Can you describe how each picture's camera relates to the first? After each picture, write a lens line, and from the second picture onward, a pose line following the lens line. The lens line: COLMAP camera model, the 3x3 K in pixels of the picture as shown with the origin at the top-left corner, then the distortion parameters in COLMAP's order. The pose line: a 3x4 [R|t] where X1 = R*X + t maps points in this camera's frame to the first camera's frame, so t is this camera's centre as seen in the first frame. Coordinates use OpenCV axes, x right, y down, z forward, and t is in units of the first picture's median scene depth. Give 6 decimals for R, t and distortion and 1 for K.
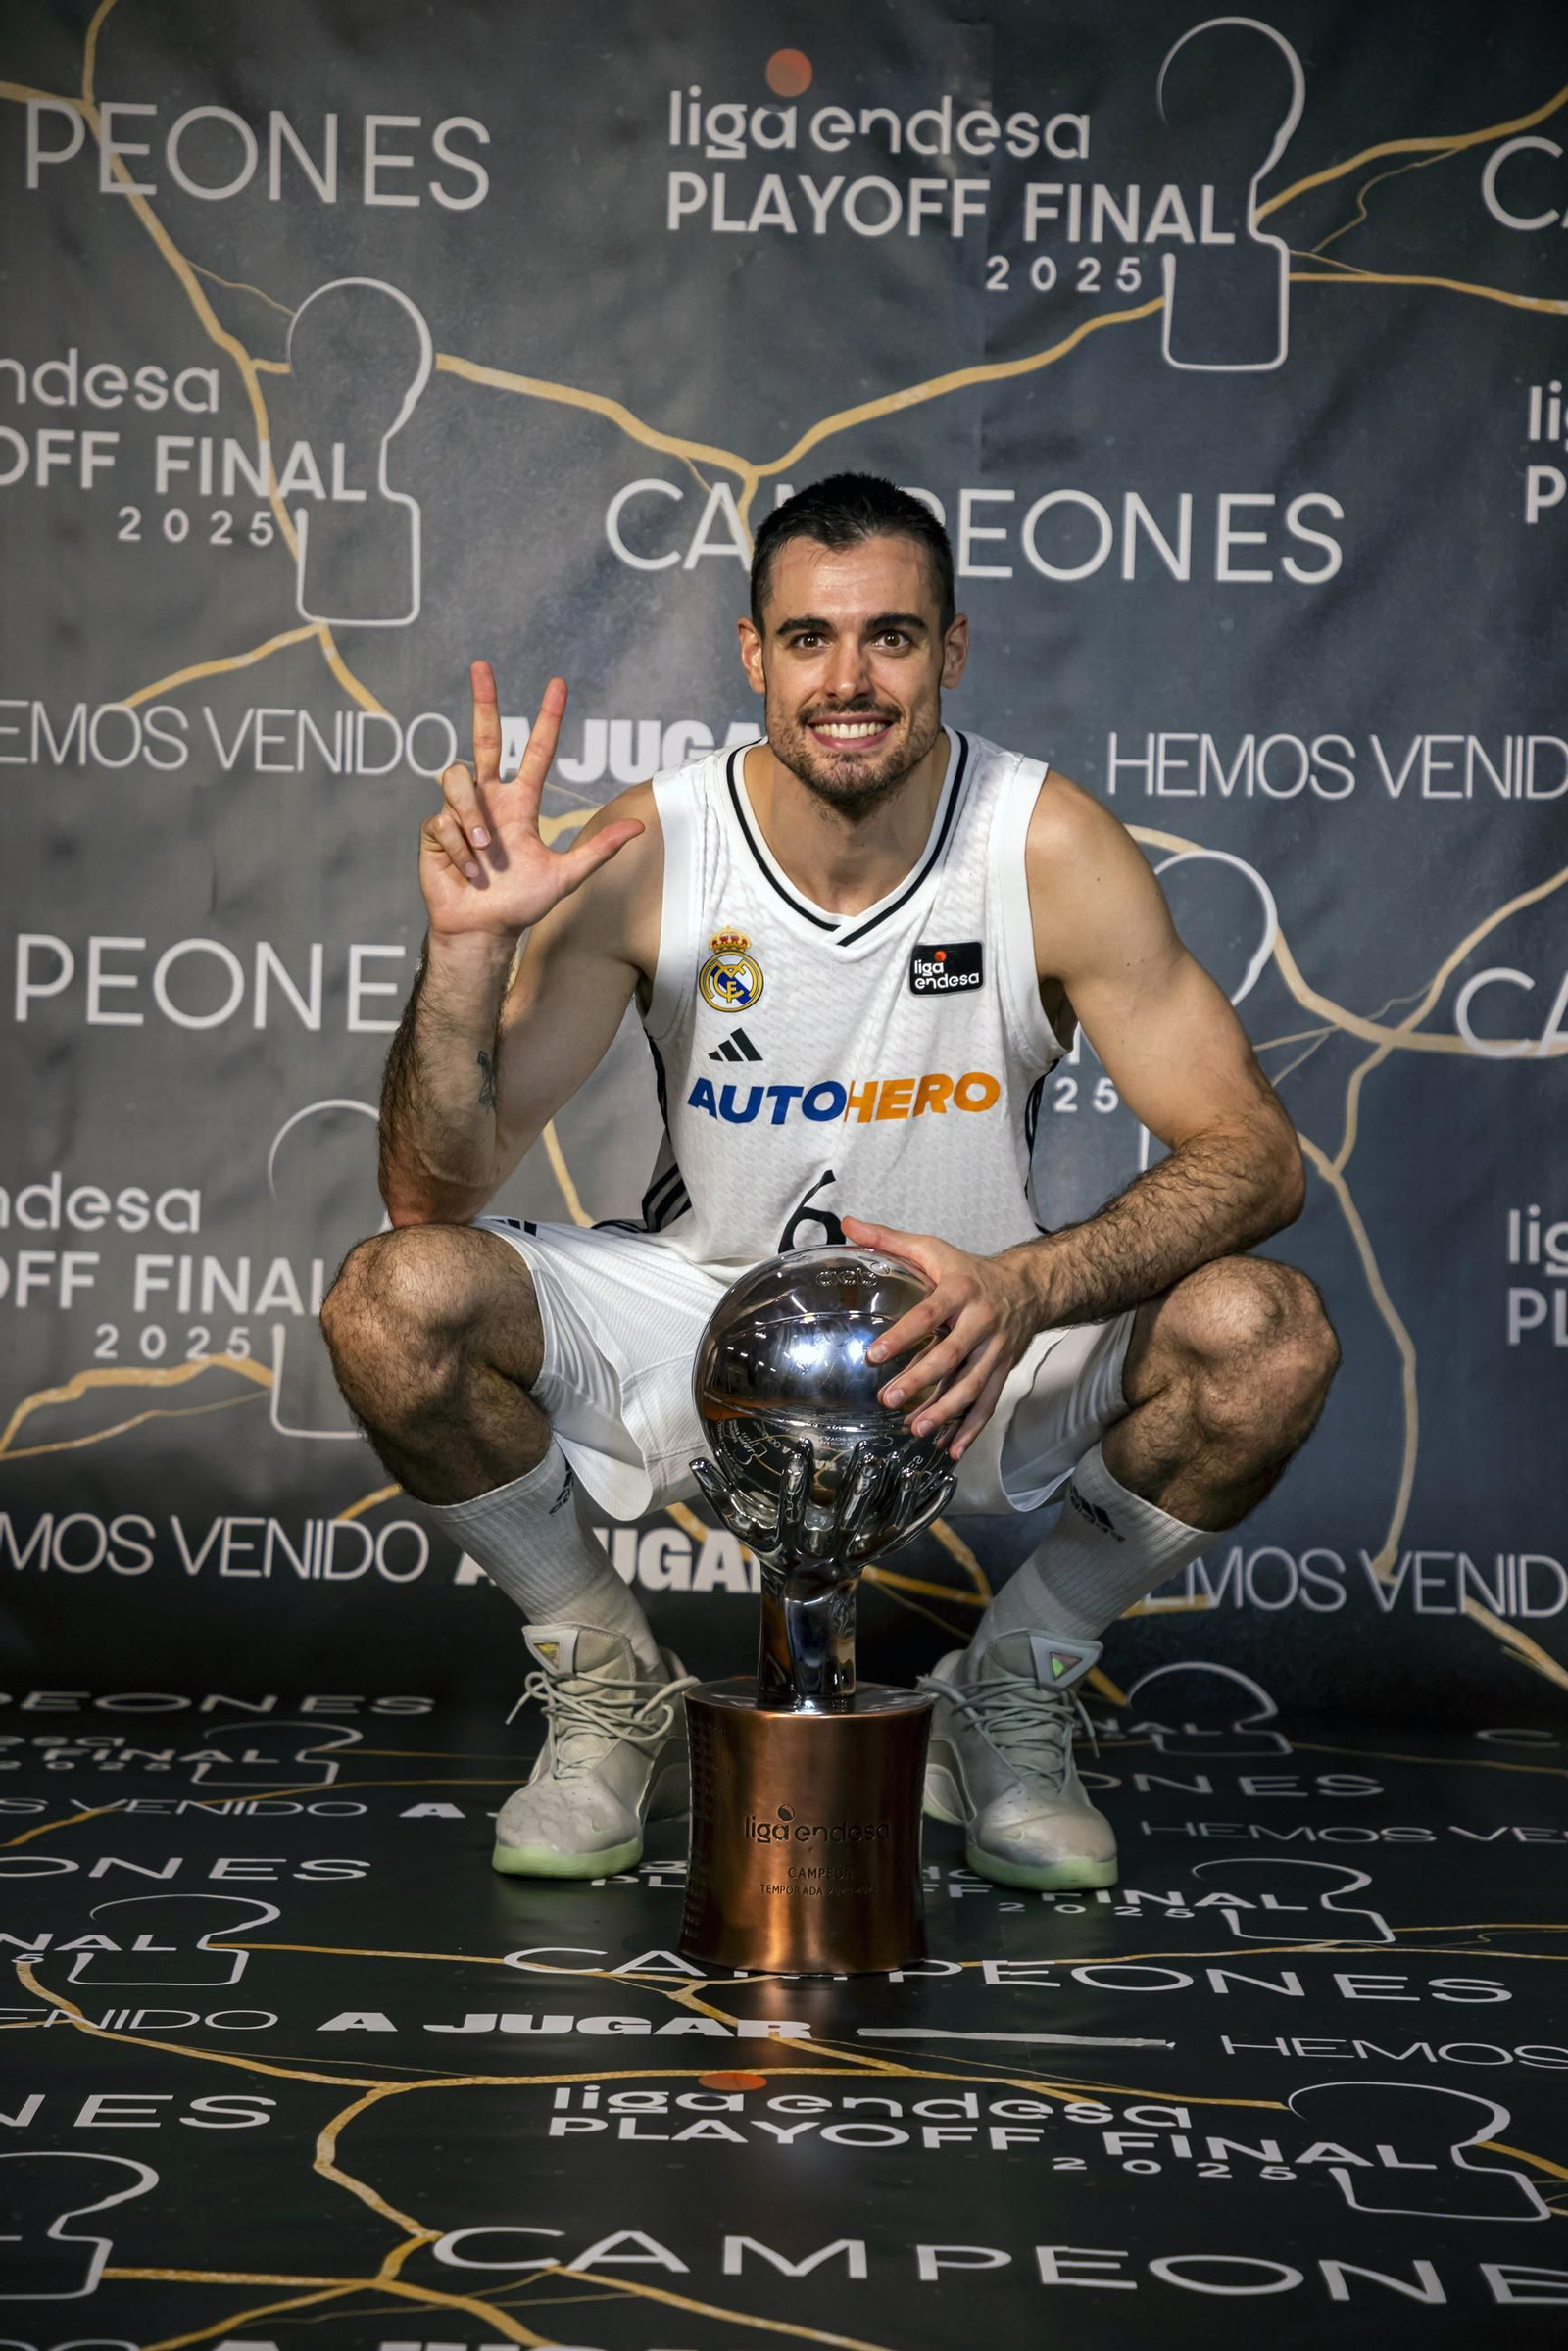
lens RADIAL K [[5798.6, 0, 769.4], [0, 5798.6, 1172.5], [0, 0, 1]] dist [0.588078, -0.487144]
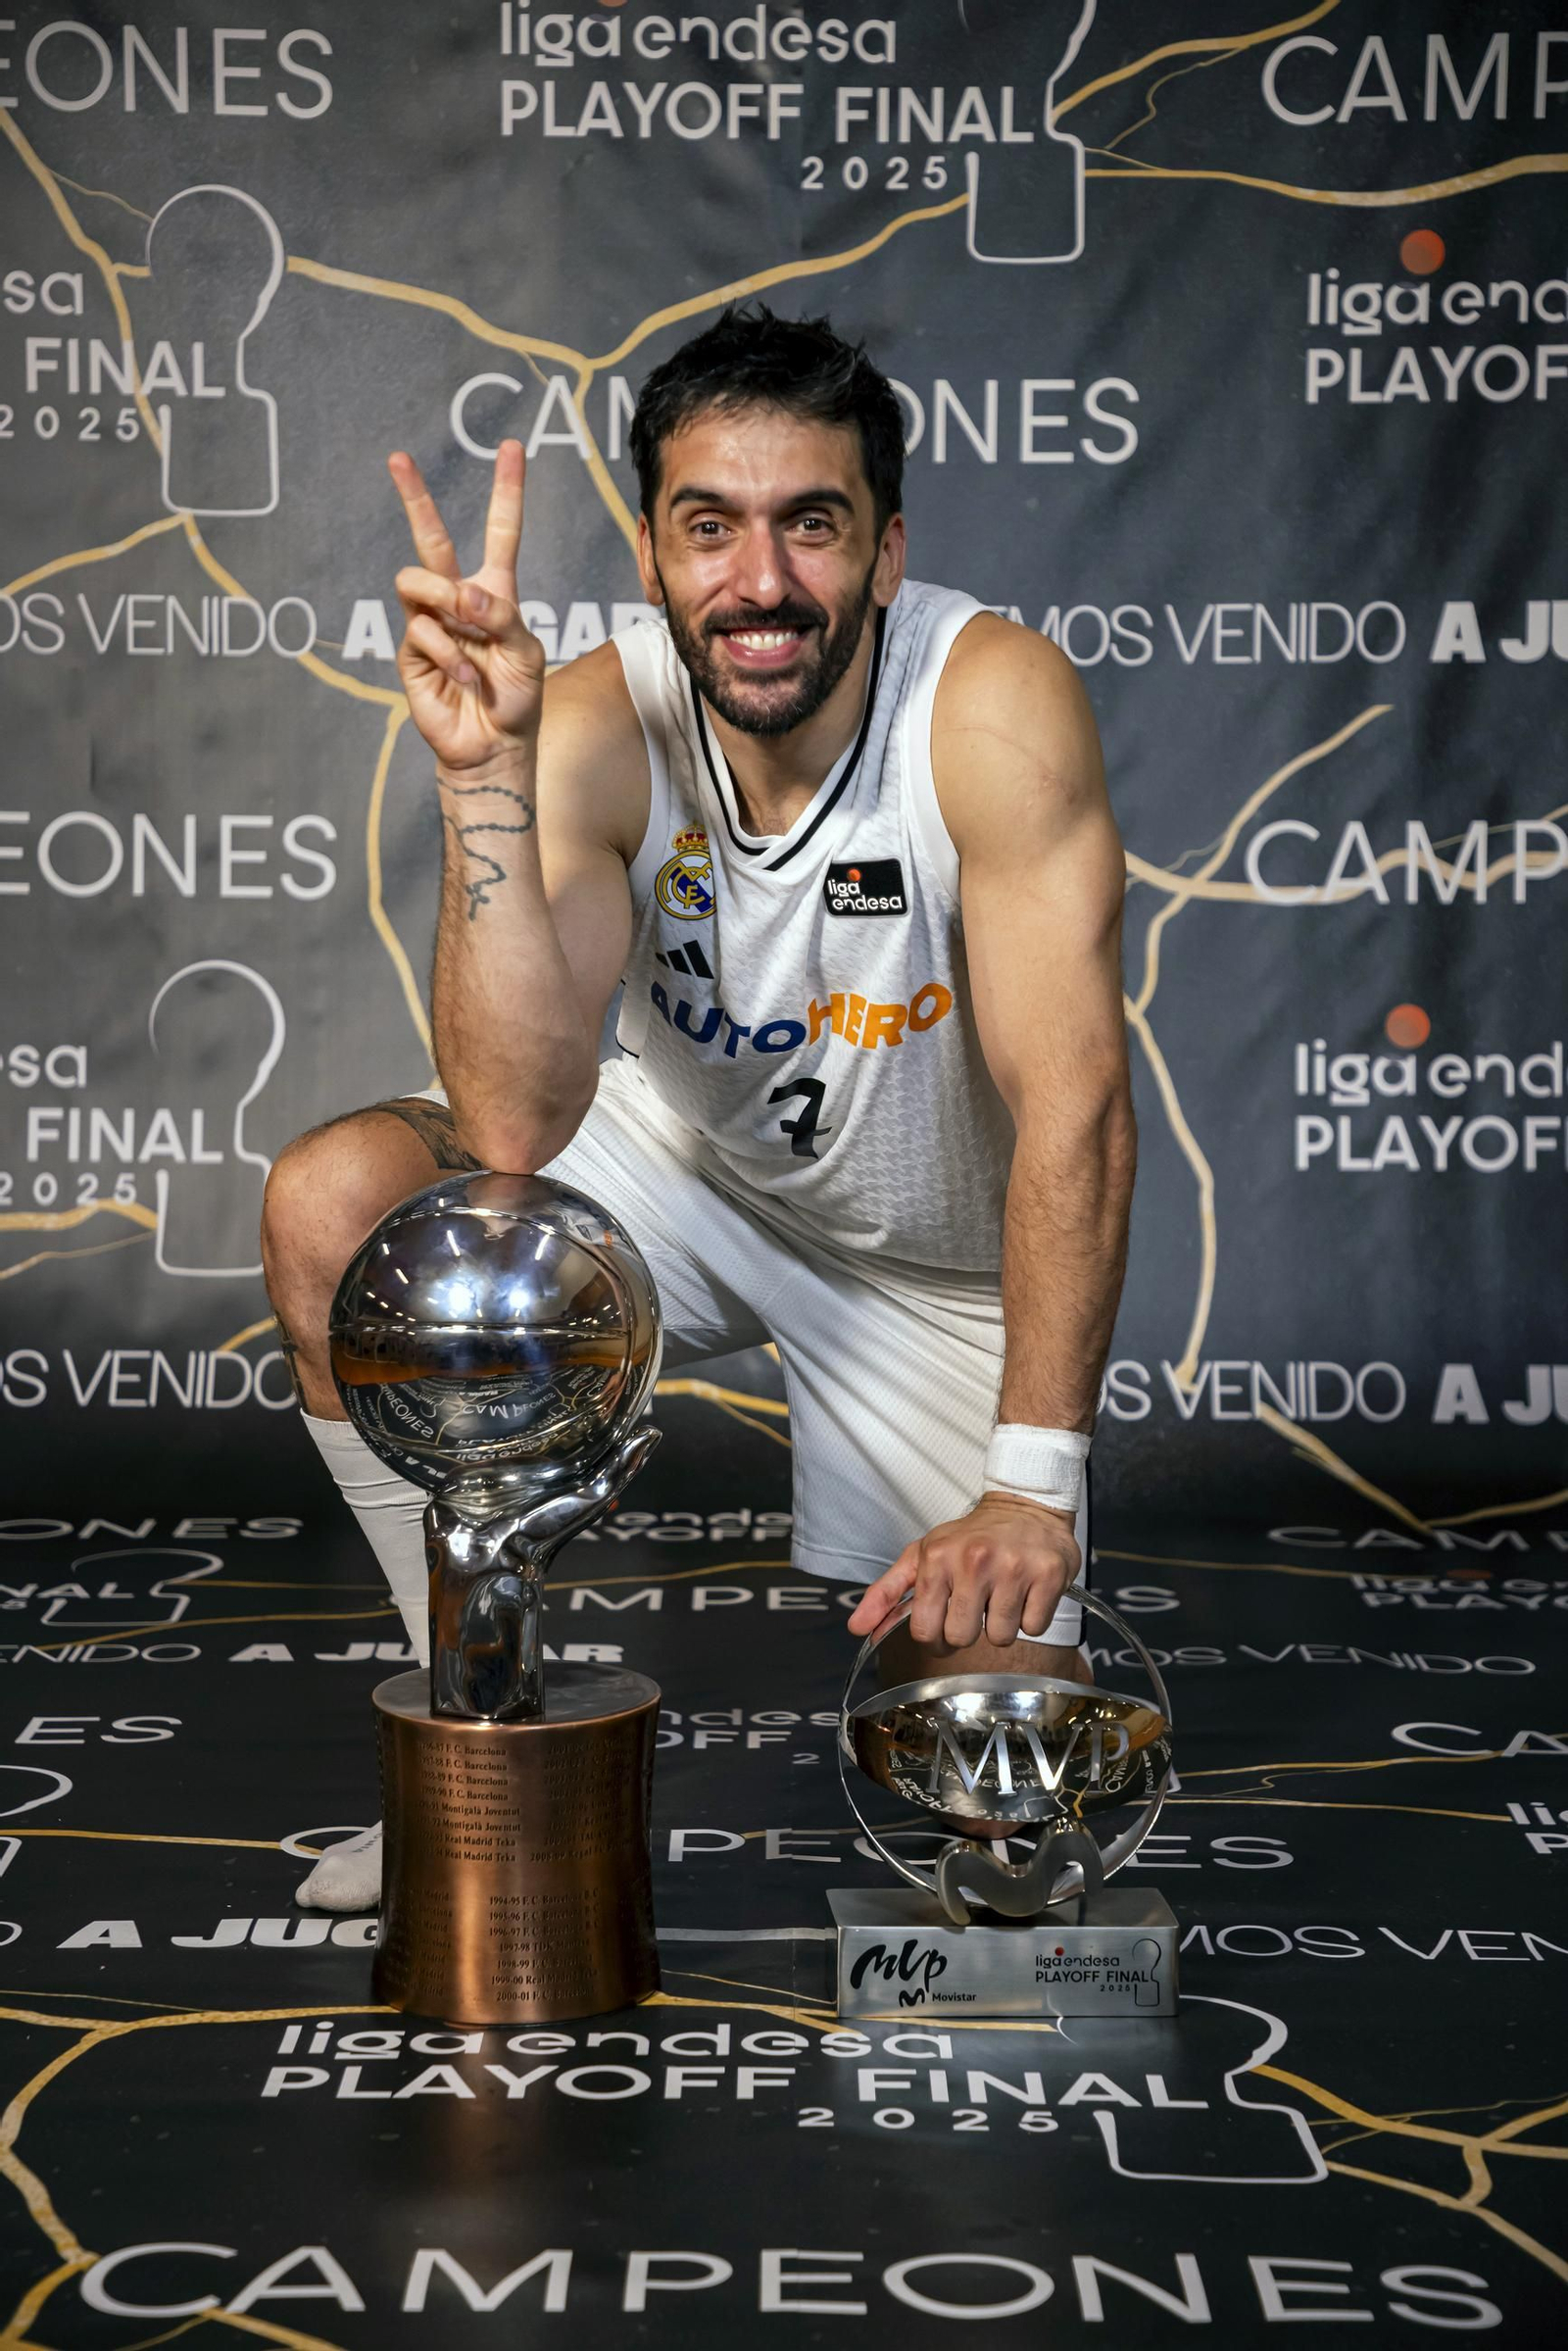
lens RADIAL K [[4389.0, 0, 764.9], [0, 4389.0, 1194.5], [0, 0, 1]] dist [0.346743, -0.154789]
pose [[0.999857, -0.016917, 0.000194, 0.026964], [0.016888, 0.998685, 0.048402, -0.007210], [-0.001013, -0.048392, 0.998828, 0.181851]]
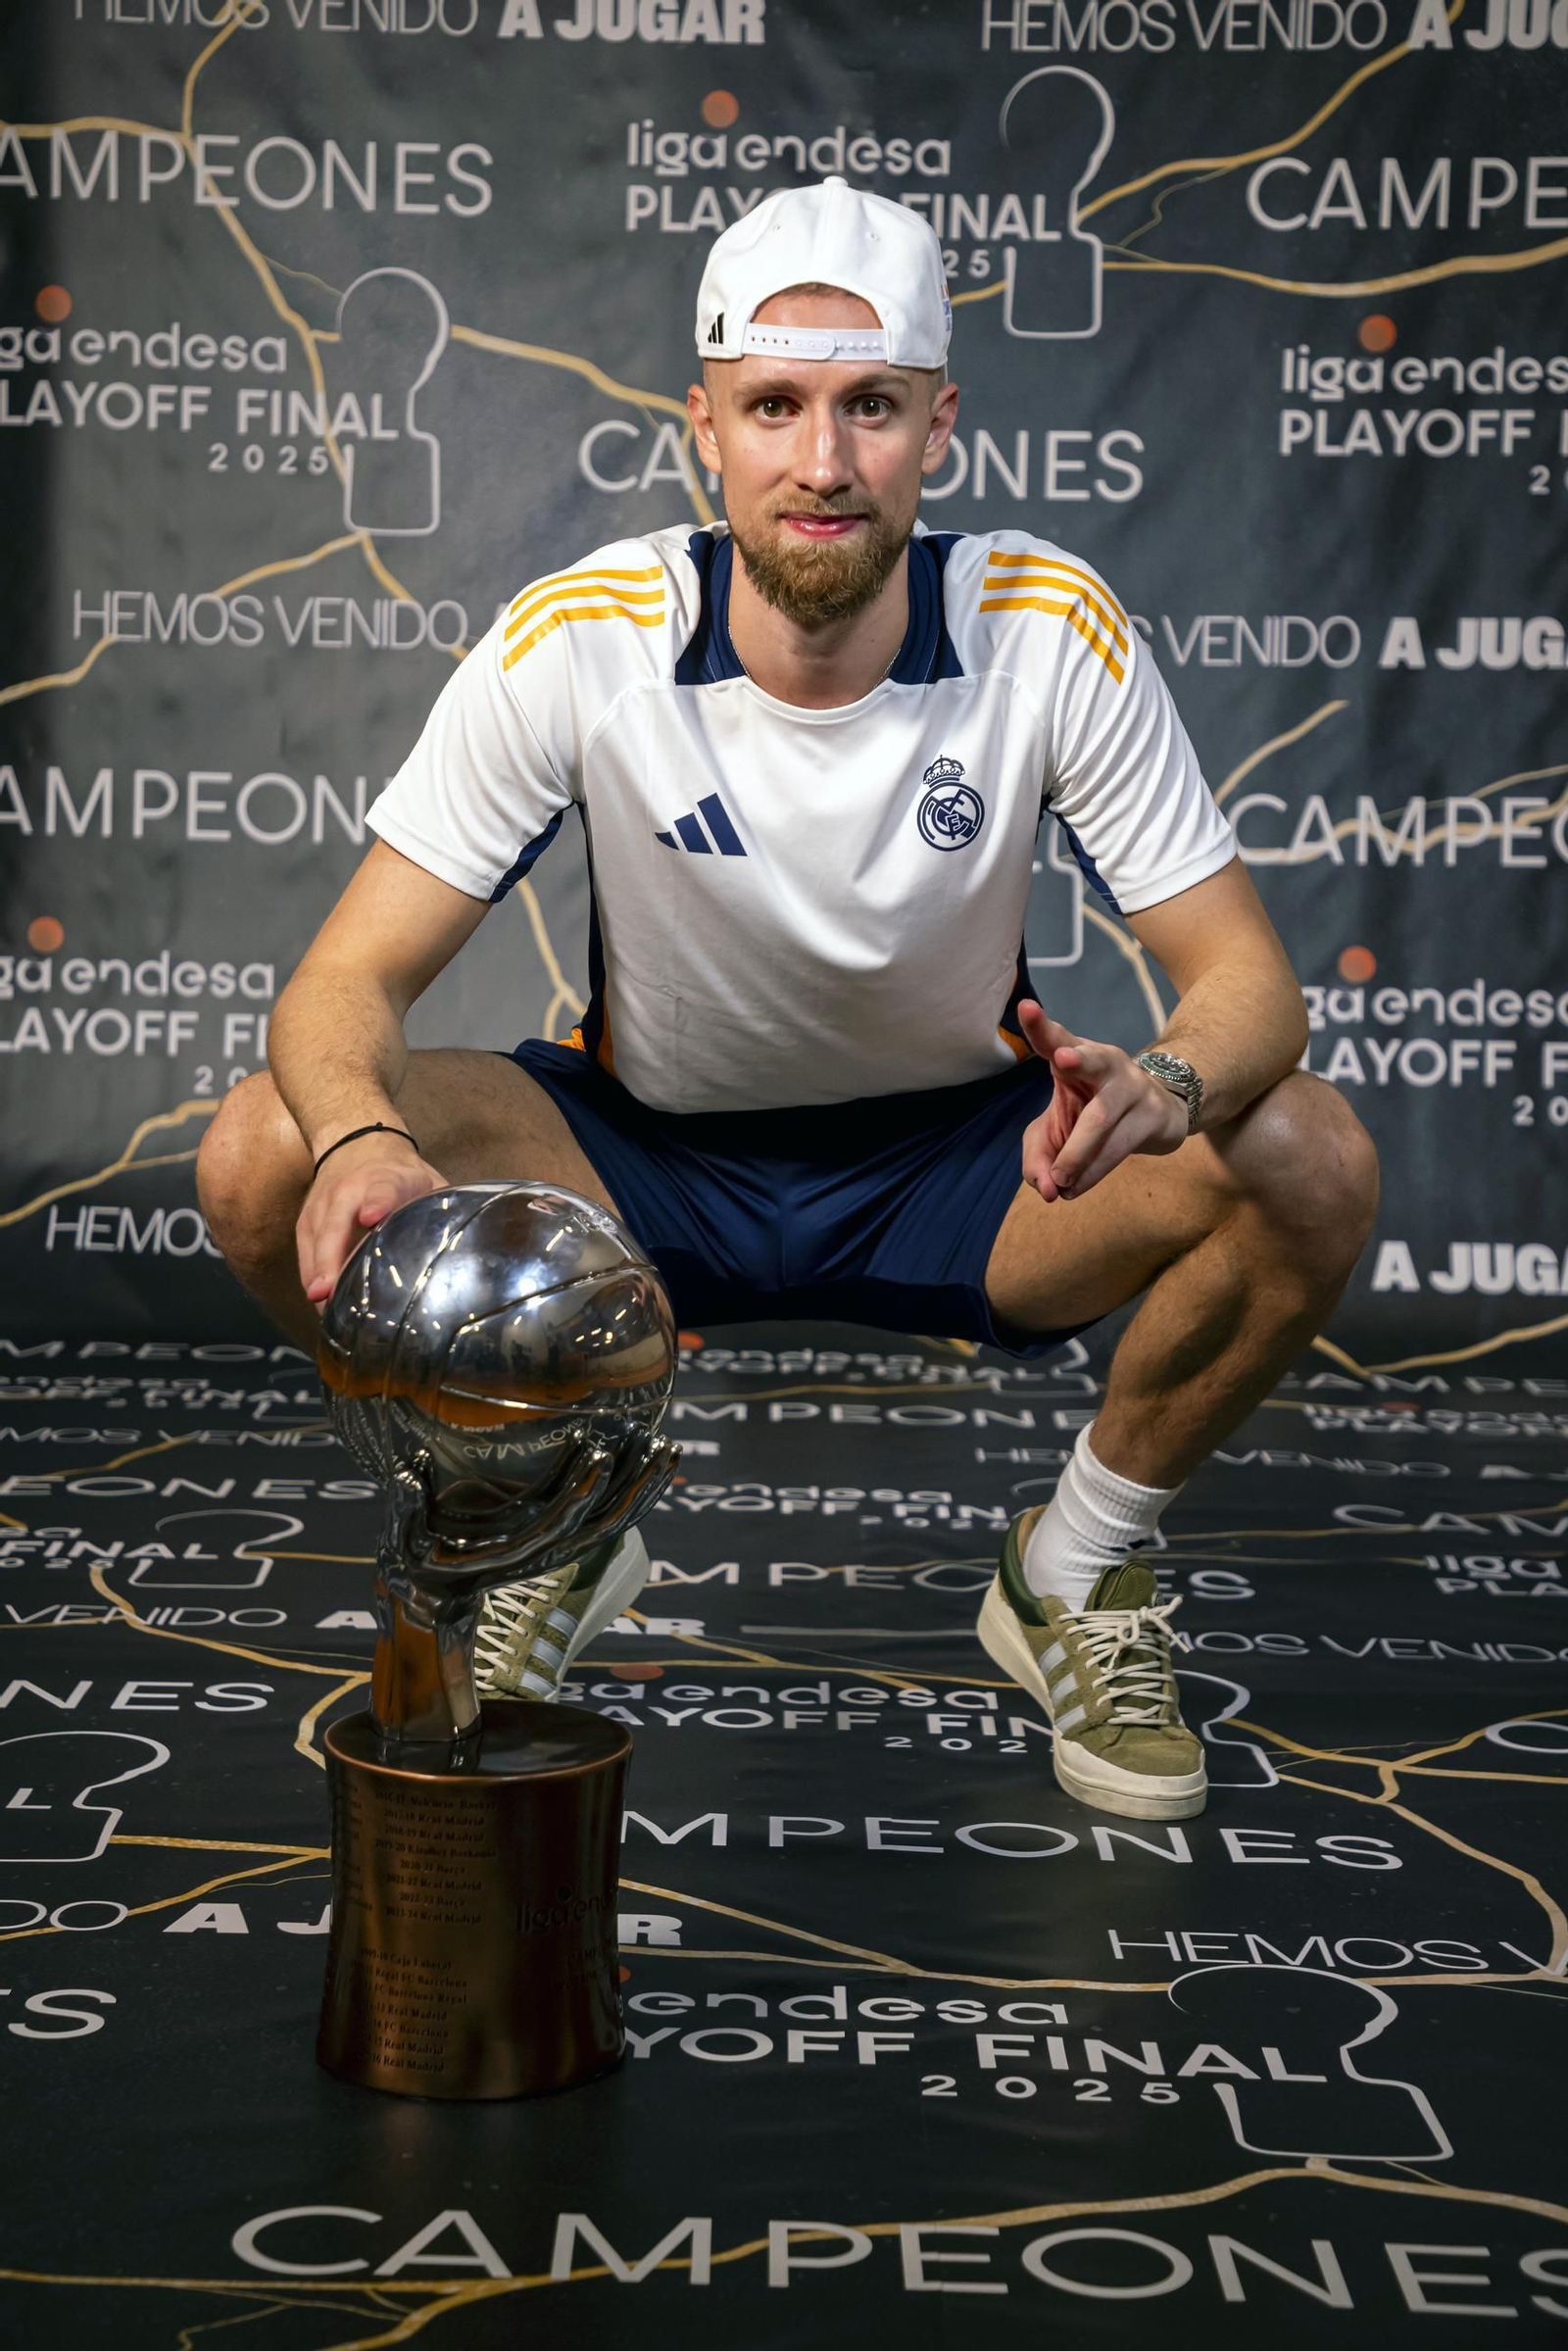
lens RADIAL K [[4043.8, 0, 710.8], [0, 4043.8, 1108.8], [0, 0, 1]] dist [0.244423, 0.115258]
pose [[0.999911, -0.000148, -0.013349, 0.013473], [0.000674, 0.999221, 0.039460, -0.000649], [0.013333, -0.039466, 0.999132, 0.083146]]
